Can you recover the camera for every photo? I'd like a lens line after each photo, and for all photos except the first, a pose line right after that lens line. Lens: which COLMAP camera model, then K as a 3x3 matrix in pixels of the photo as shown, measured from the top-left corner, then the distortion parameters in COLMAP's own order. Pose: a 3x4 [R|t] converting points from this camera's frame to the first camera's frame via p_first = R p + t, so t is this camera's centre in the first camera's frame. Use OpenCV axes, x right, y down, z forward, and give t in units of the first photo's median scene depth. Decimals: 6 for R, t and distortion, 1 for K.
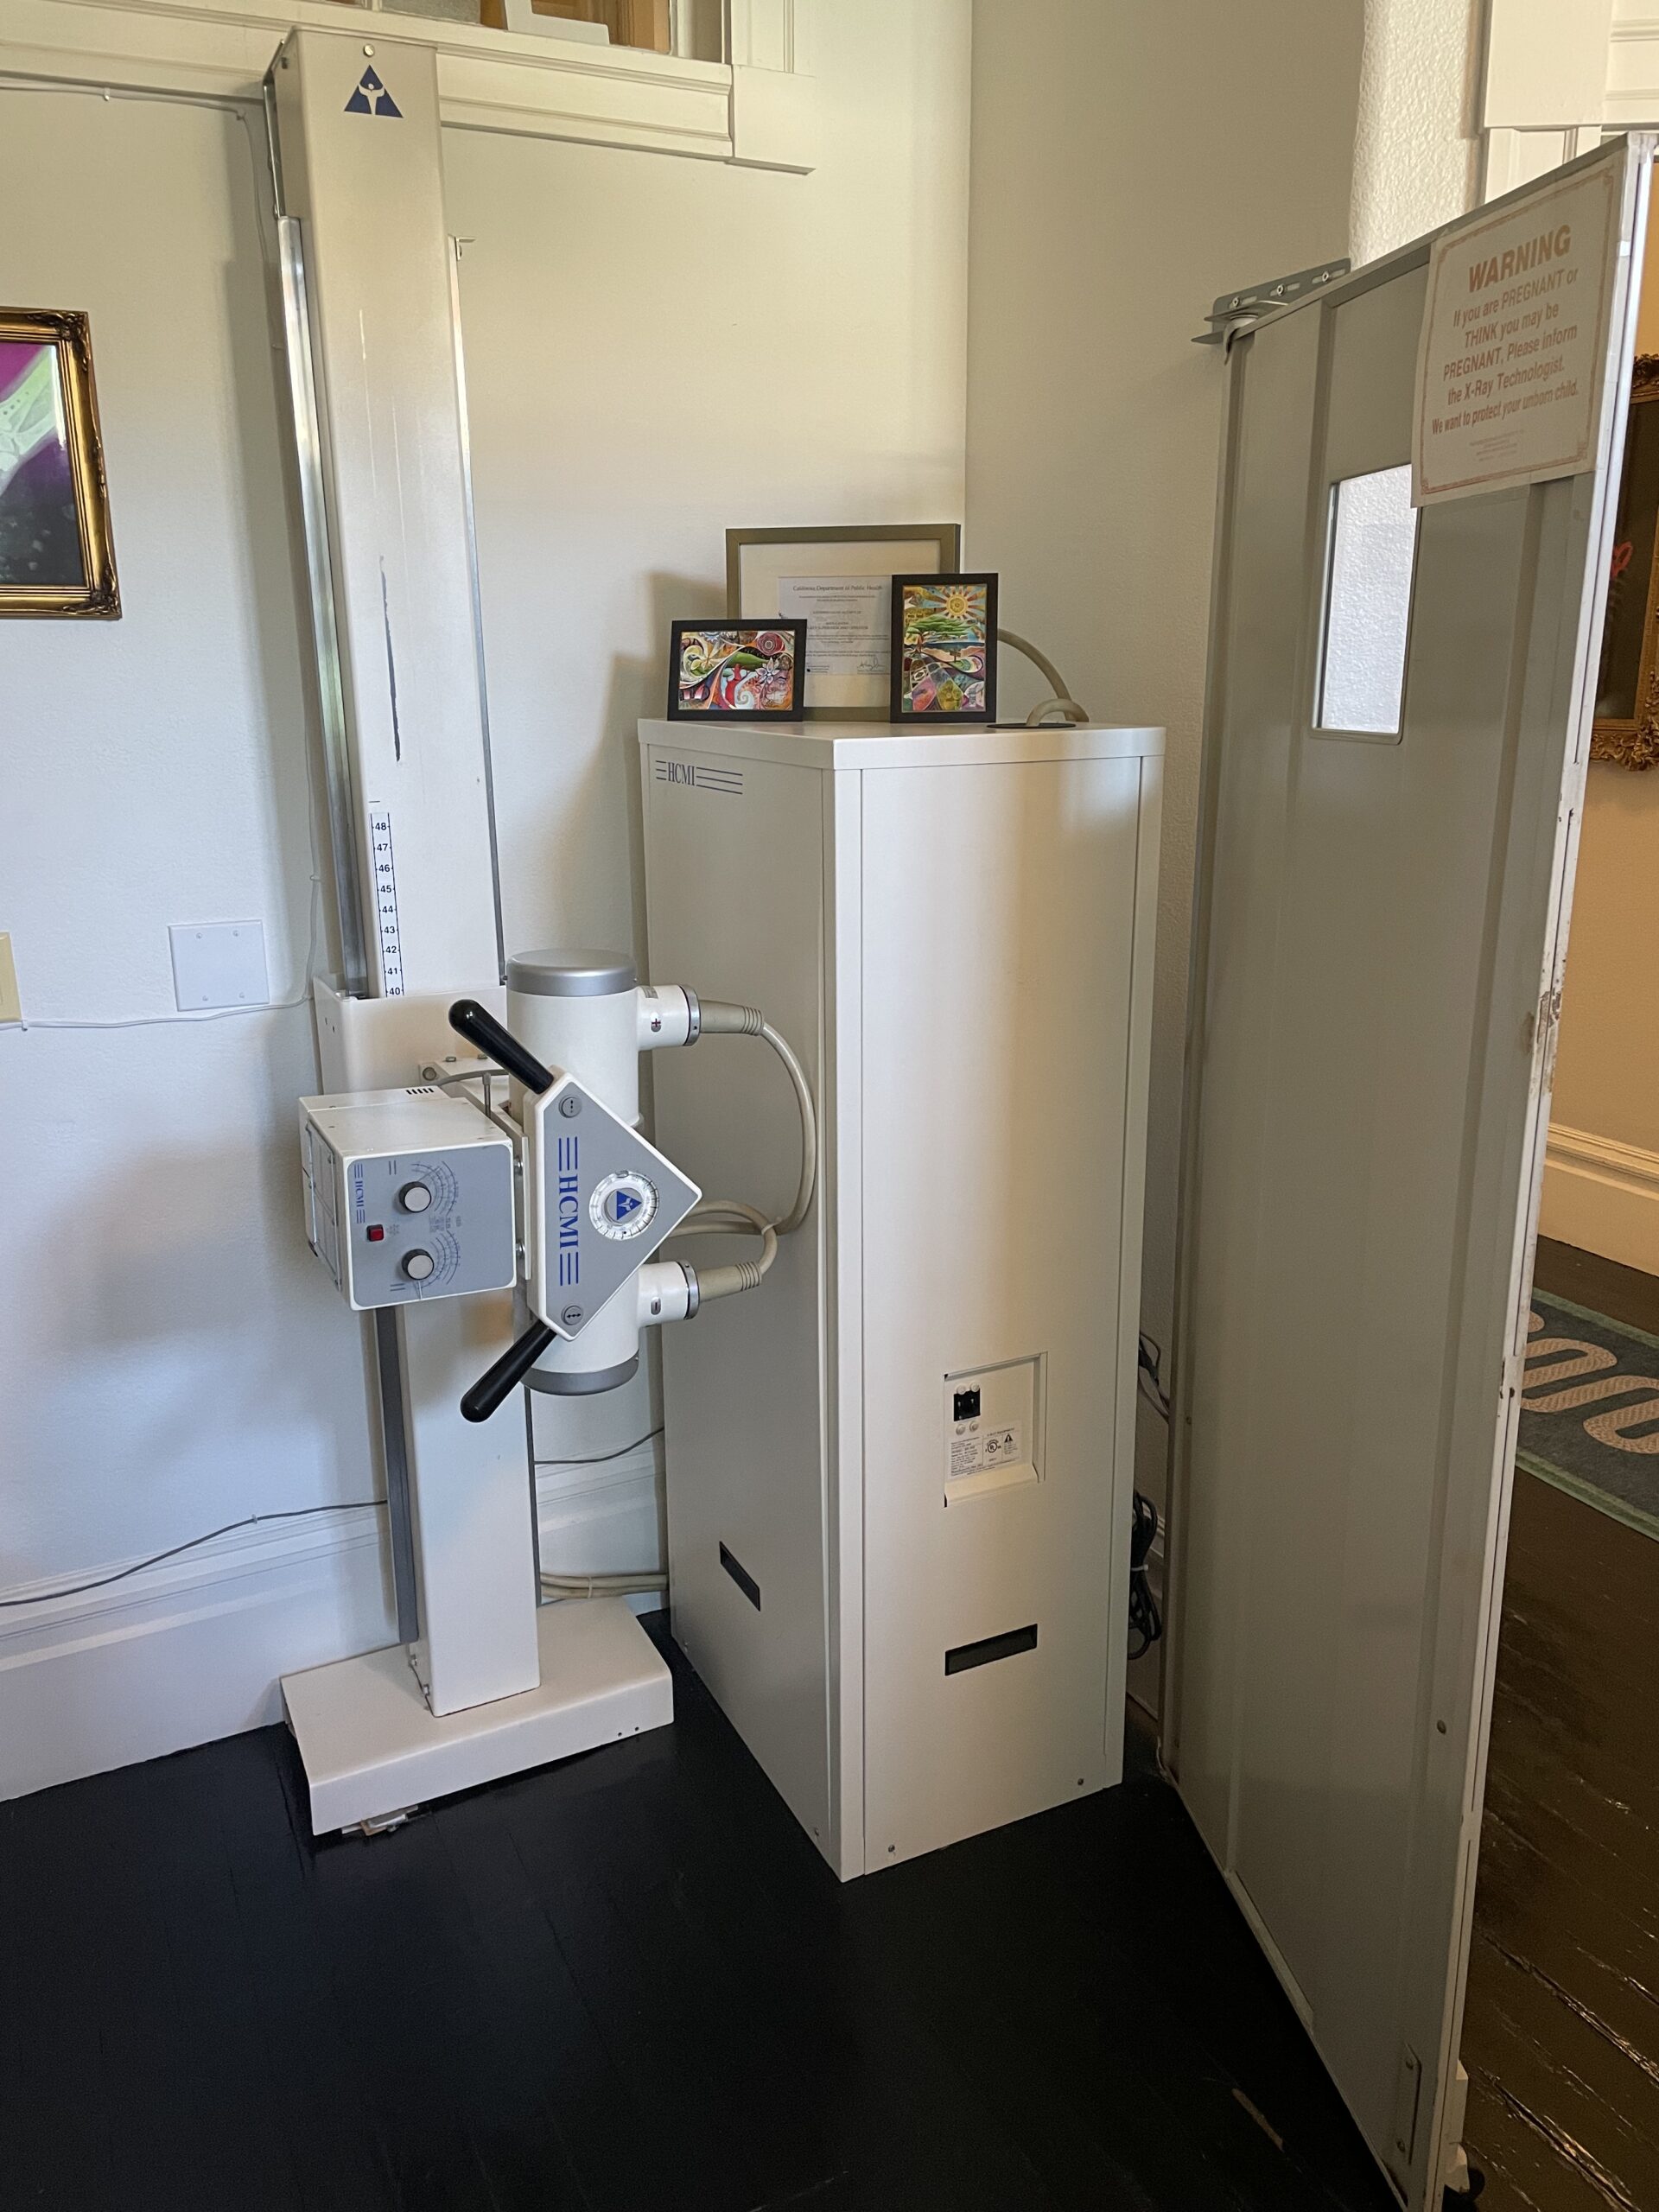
lens RADIAL K [[1679.3, 0, 830.2], [0, 1679.3, 1102.0], [0, 0, 1]] dist [0.050380, -0.003525]
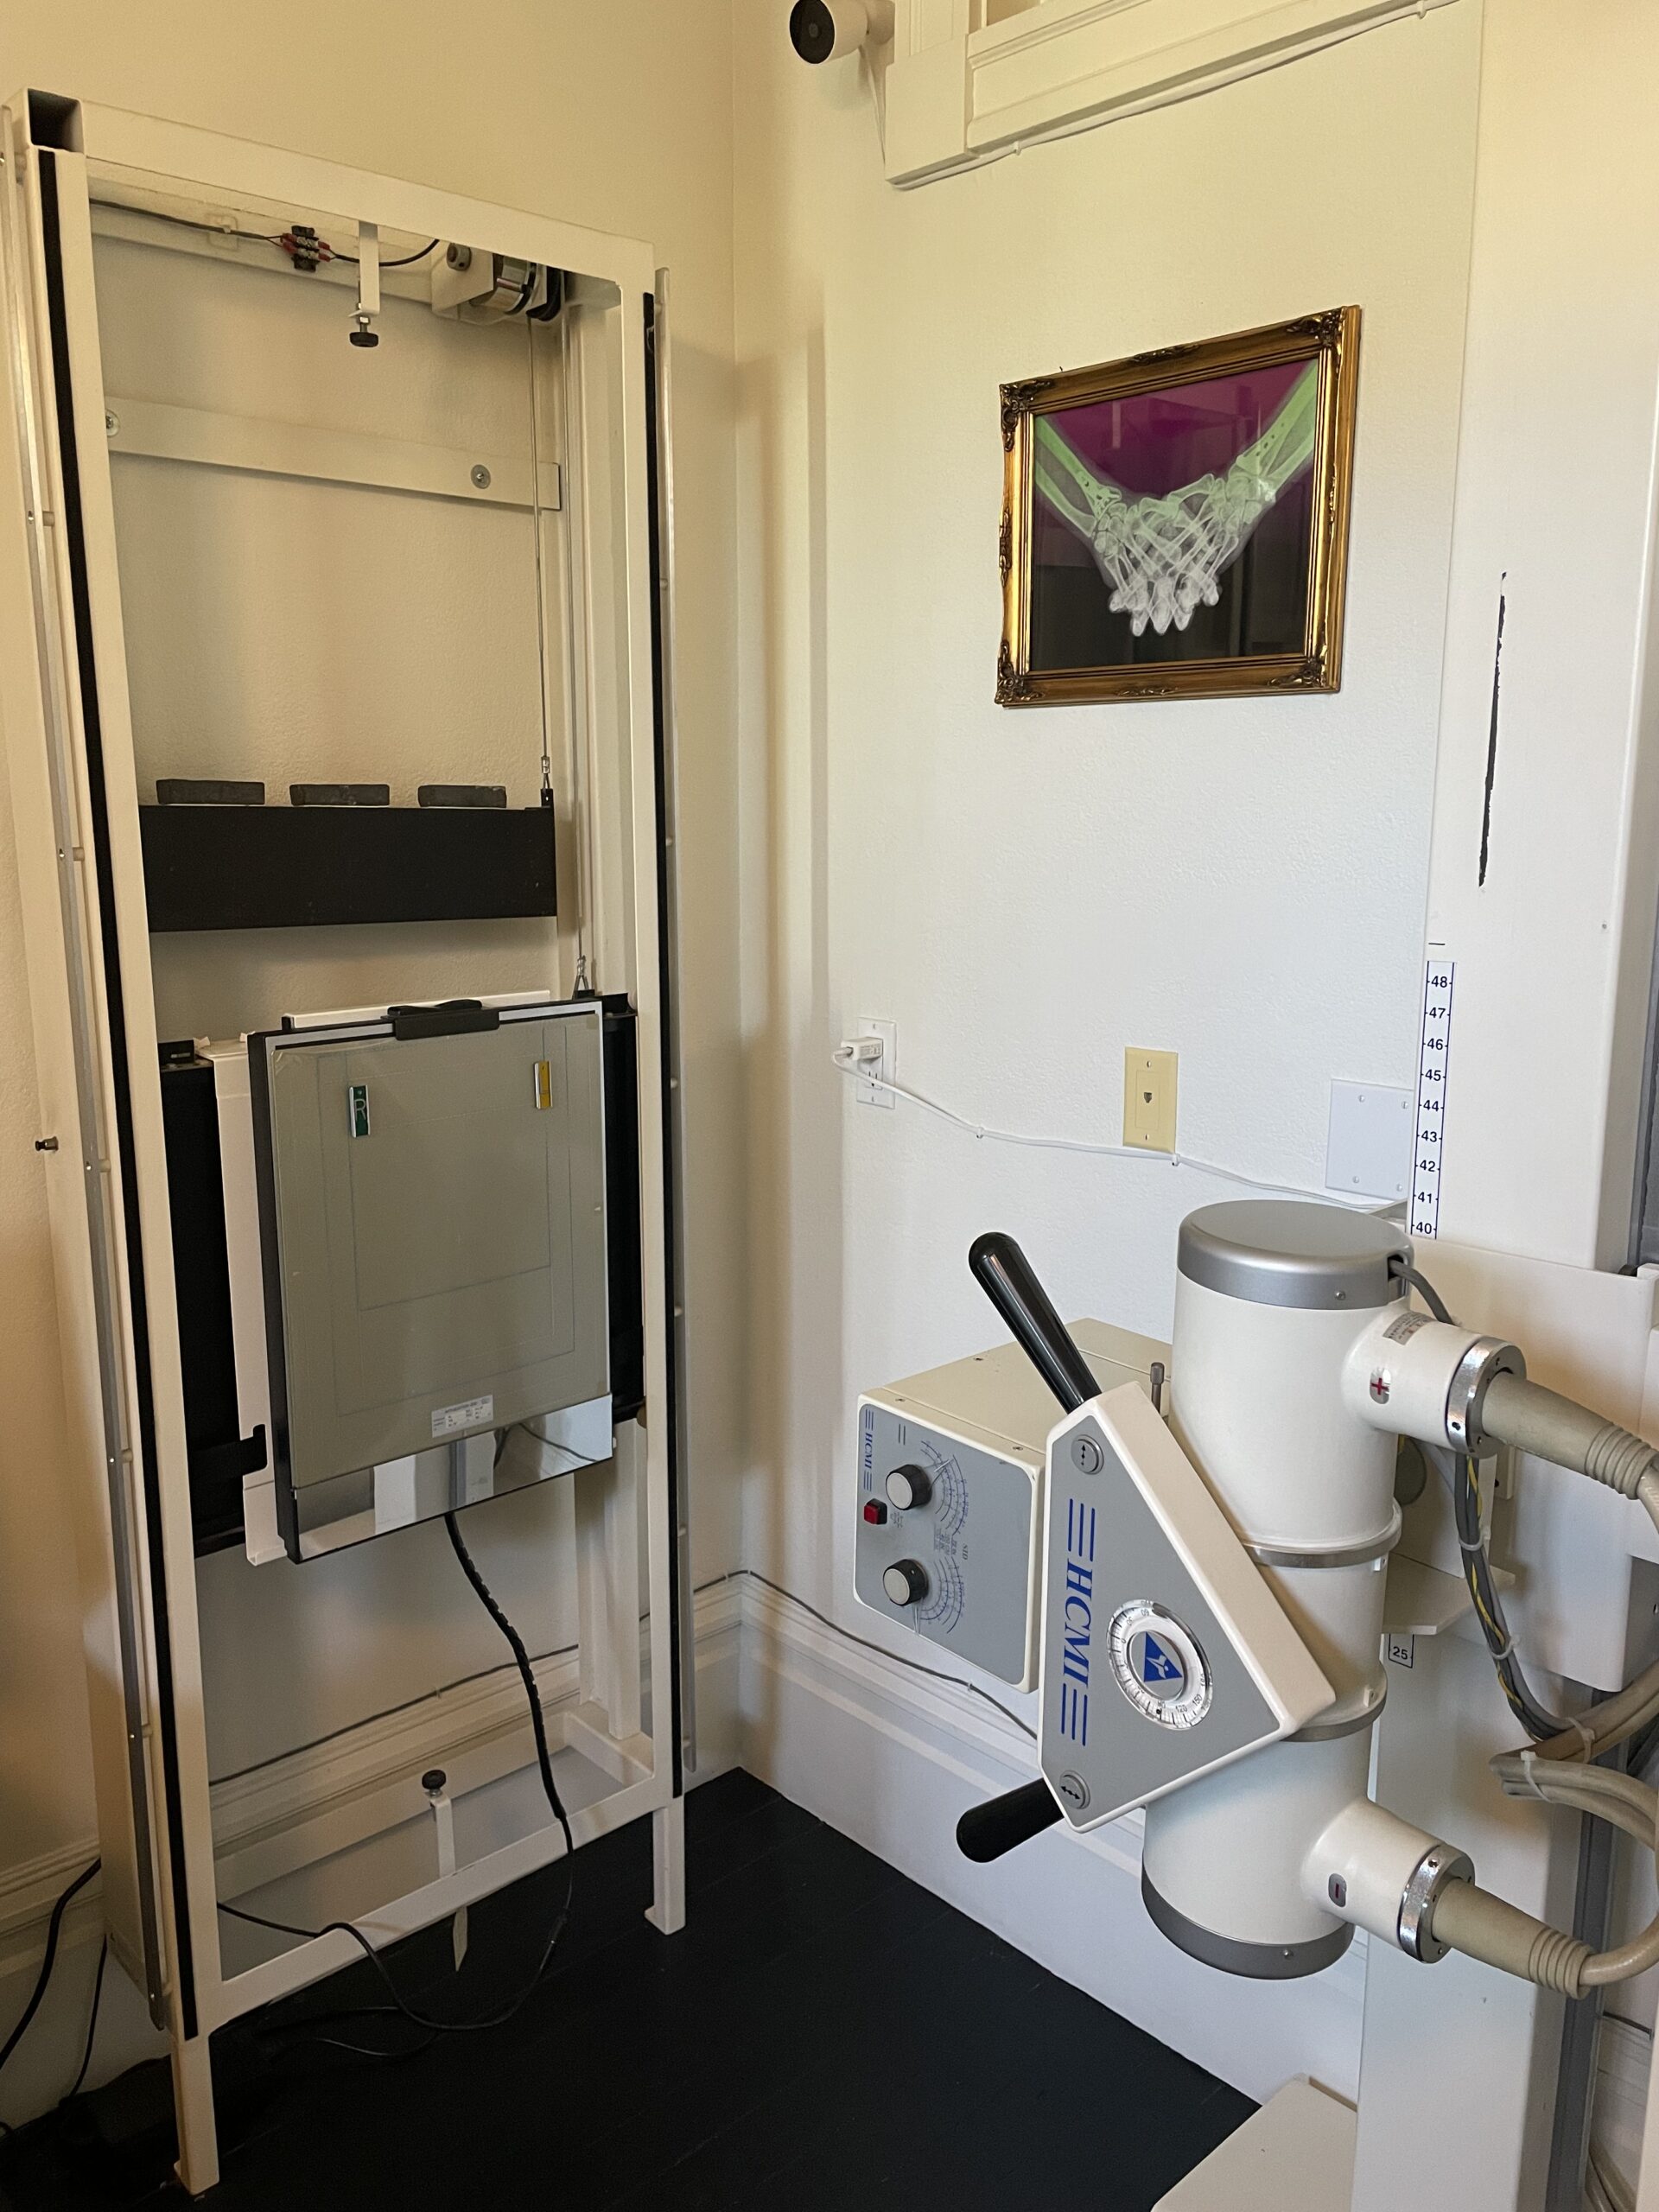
lens RADIAL K [[1679.3, 0, 831.5], [0, 1679.3, 1107.6], [0, 0, 1]] dist [0.050380, -0.003525]
pose [[0.299740, 0.192090, -0.934483, 0.338674], [-0.253131, 0.960425, 0.116229, -0.155885], [0.919826, 0.201708, 0.336501, 0.670379]]
